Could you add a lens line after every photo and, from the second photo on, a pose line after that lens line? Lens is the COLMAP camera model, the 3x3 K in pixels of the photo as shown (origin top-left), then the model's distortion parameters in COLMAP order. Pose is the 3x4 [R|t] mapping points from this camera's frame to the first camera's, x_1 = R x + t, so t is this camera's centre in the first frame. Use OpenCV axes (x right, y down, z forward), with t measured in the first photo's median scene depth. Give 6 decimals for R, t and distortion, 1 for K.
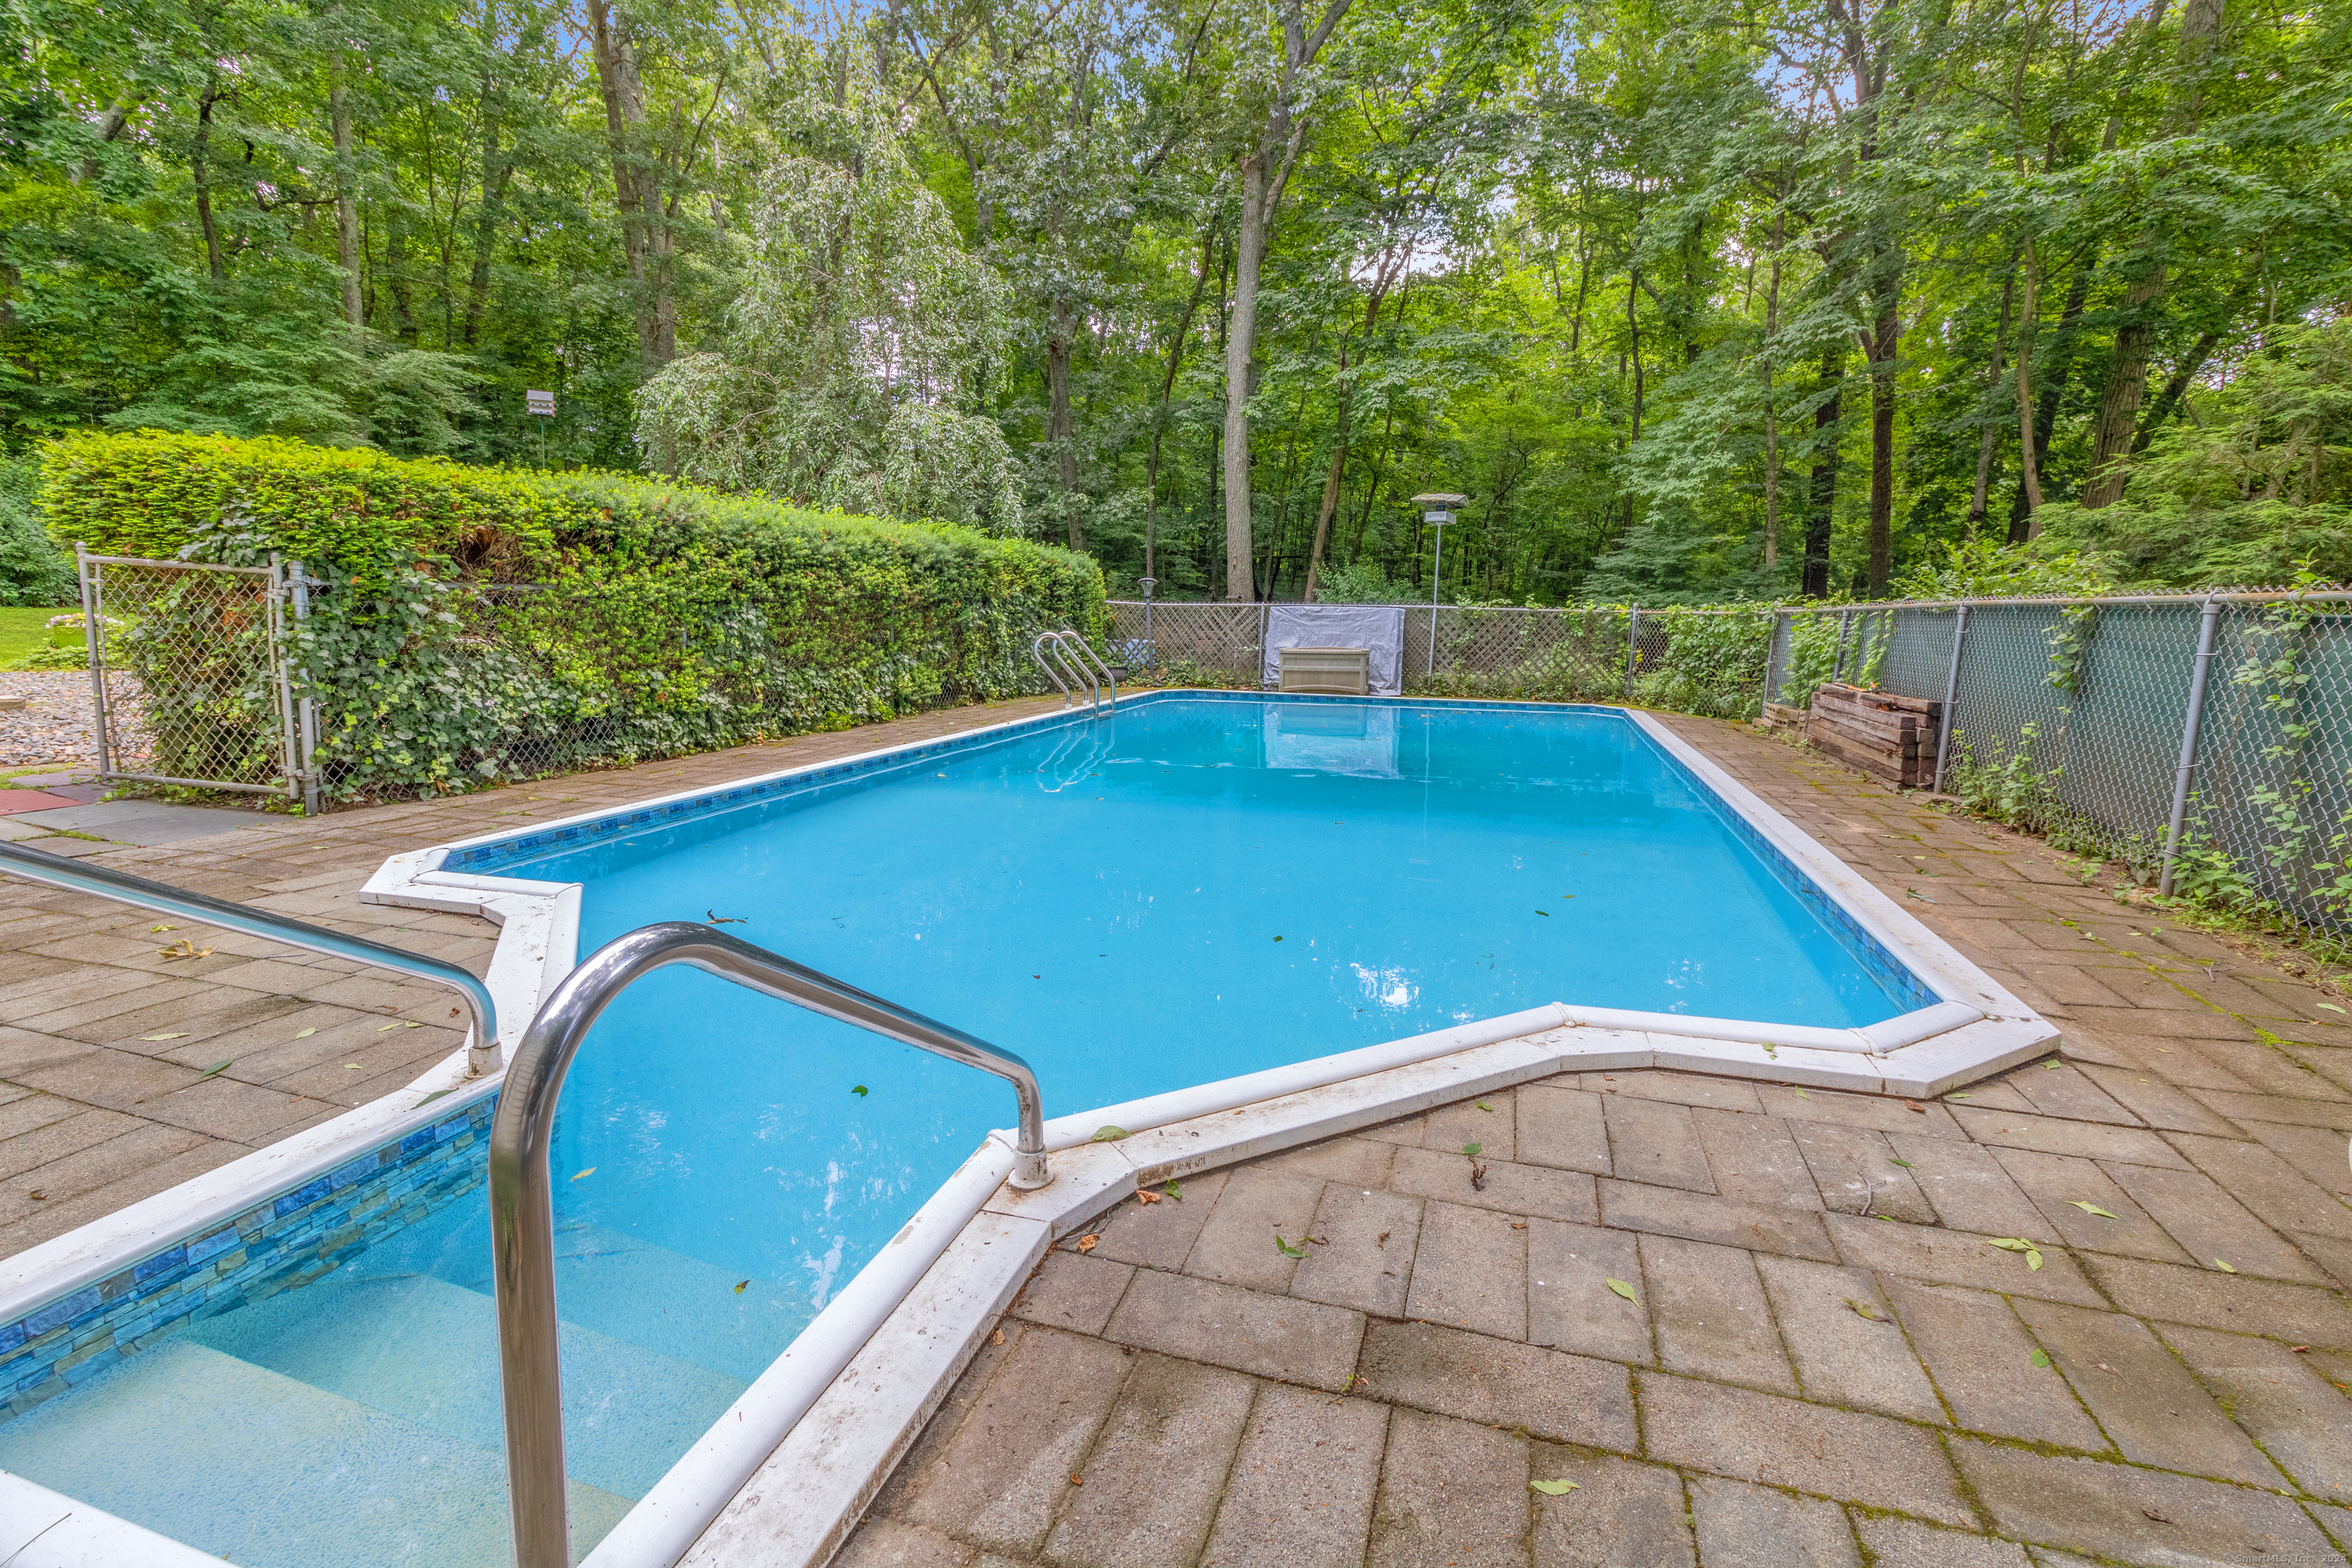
lens RADIAL K [[1139.2, 0, 1154.3], [0, 1139.2, 774.5], [0, 0, 1]] dist [0.001926, 0.001521]
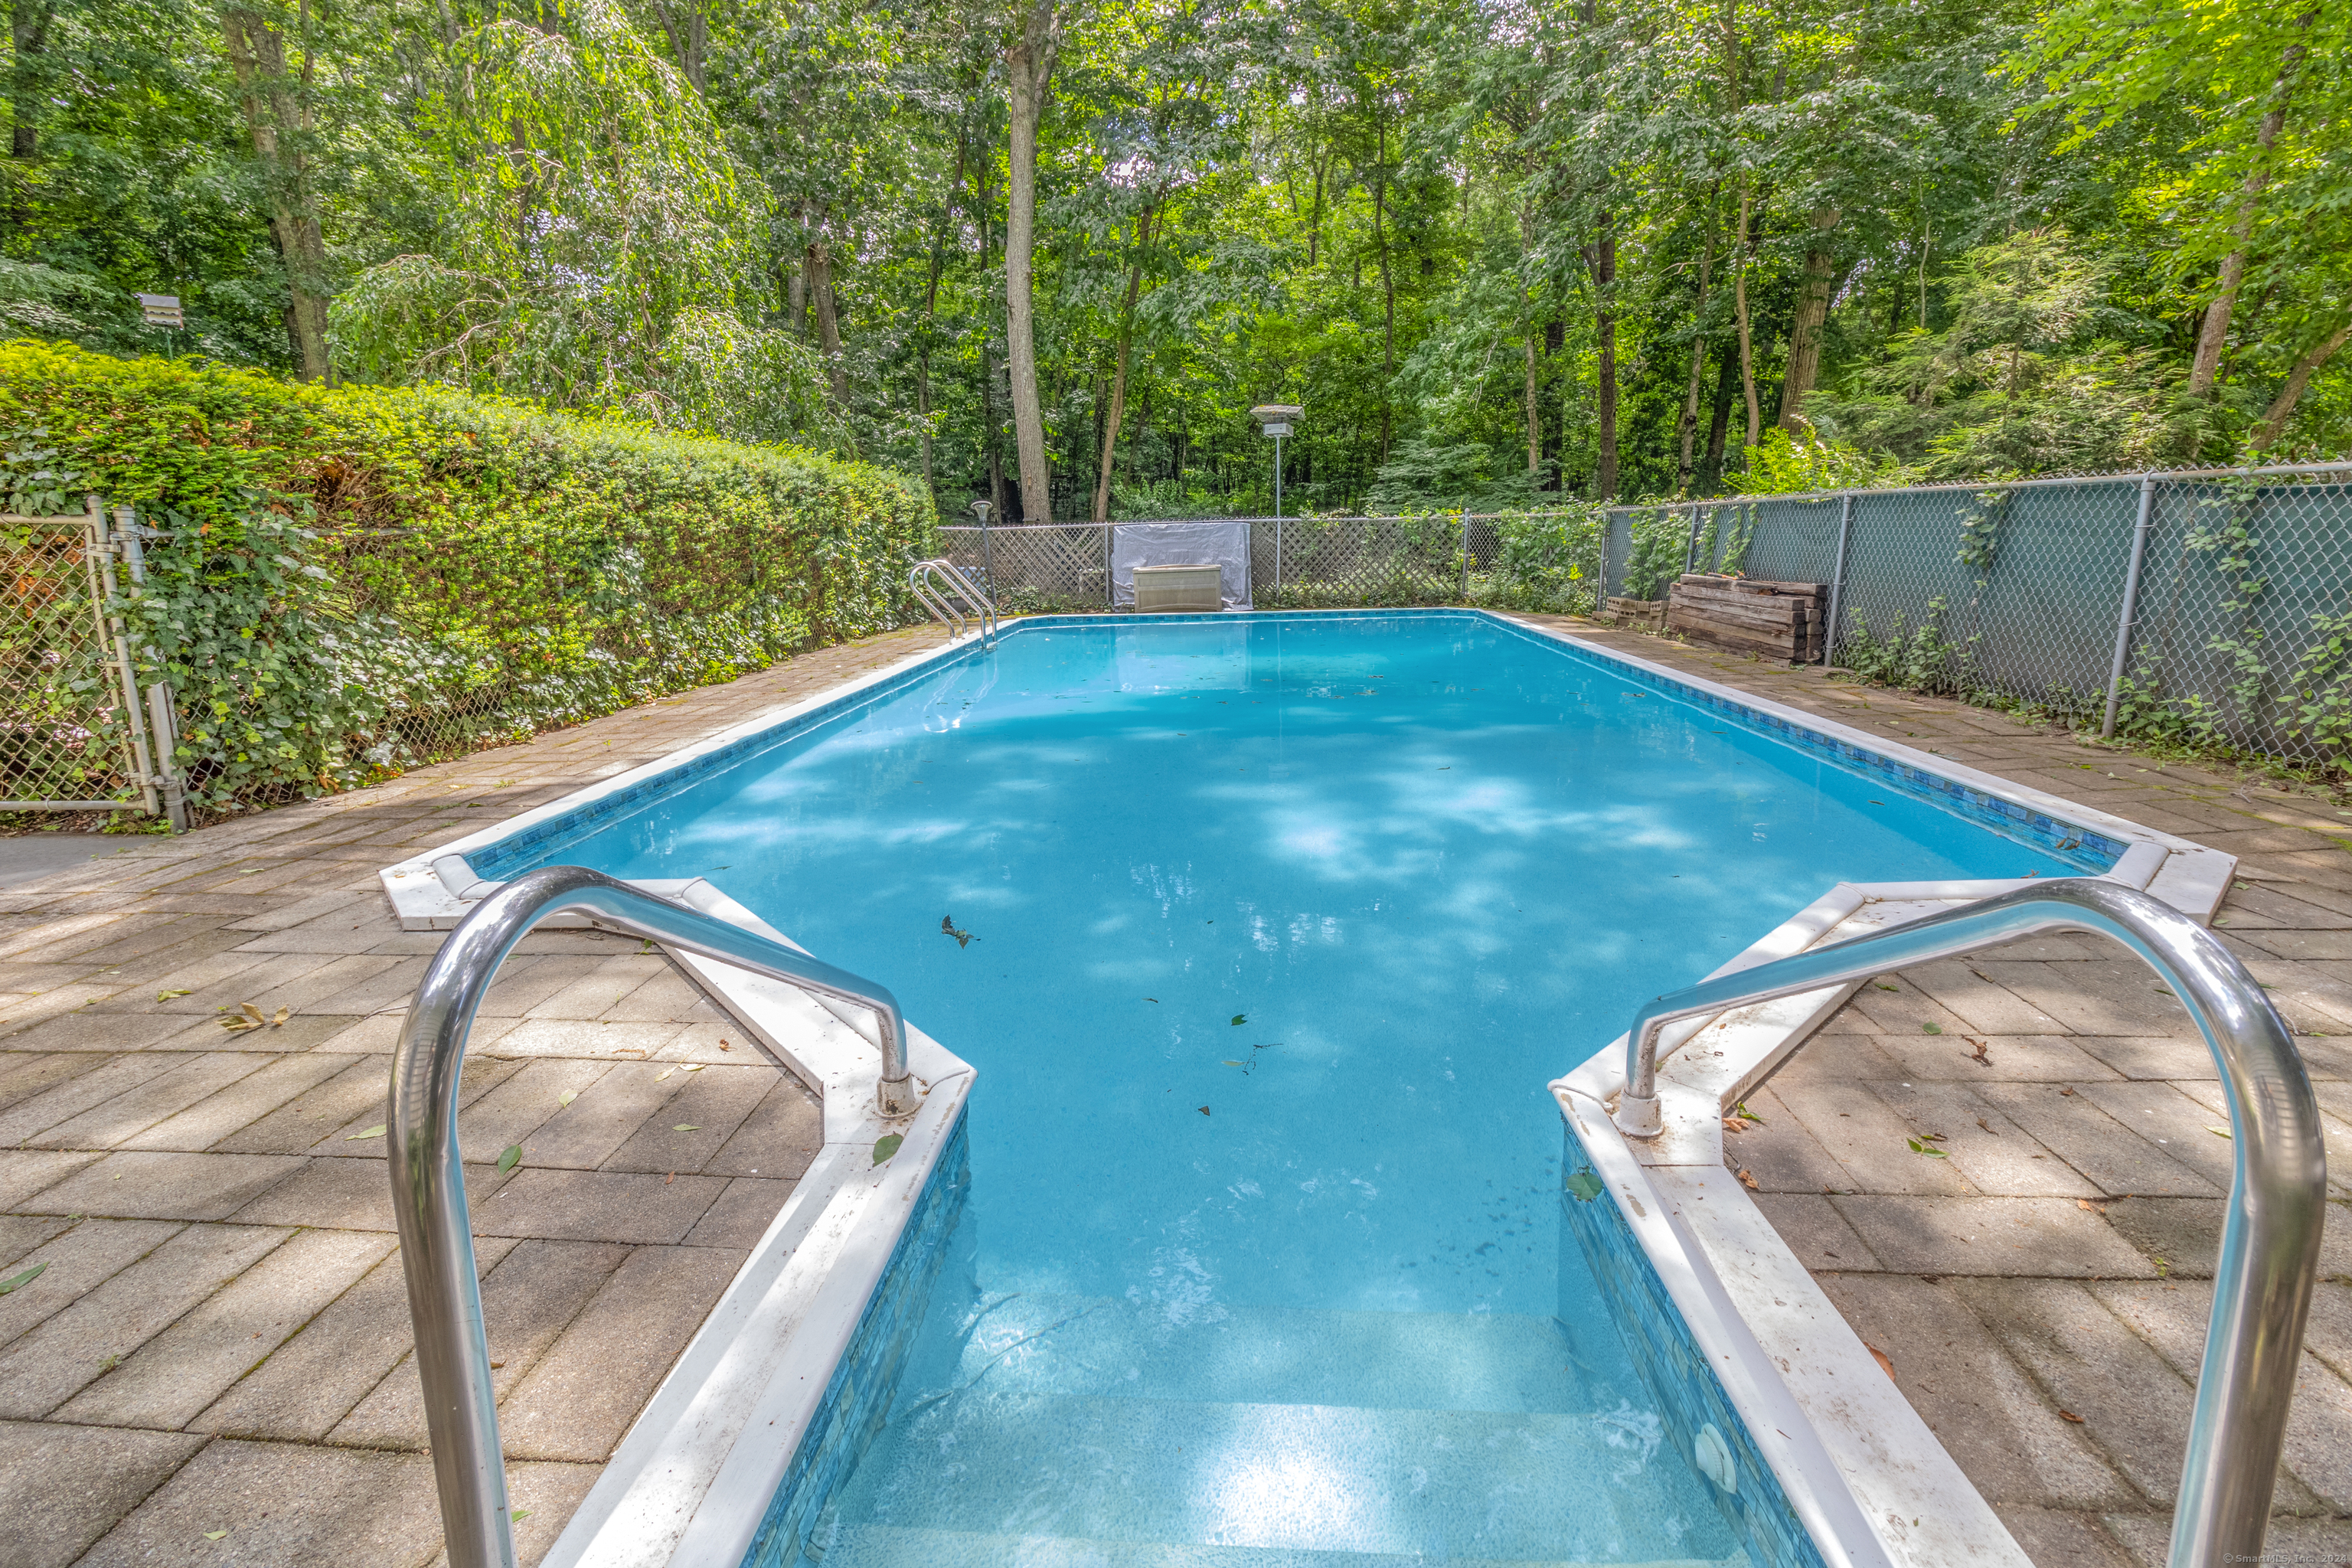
lens RADIAL K [[1139.2, 0, 1178.5], [0, 1139.2, 776.6], [0, 0, 1]] dist [0.001926, 0.001521]
pose [[0.968314, -0.090673, 0.232694, -0.191648], [0.074853, 0.994298, 0.075956, -0.008481], [-0.238254, -0.056131, 0.969579, 0.055990]]
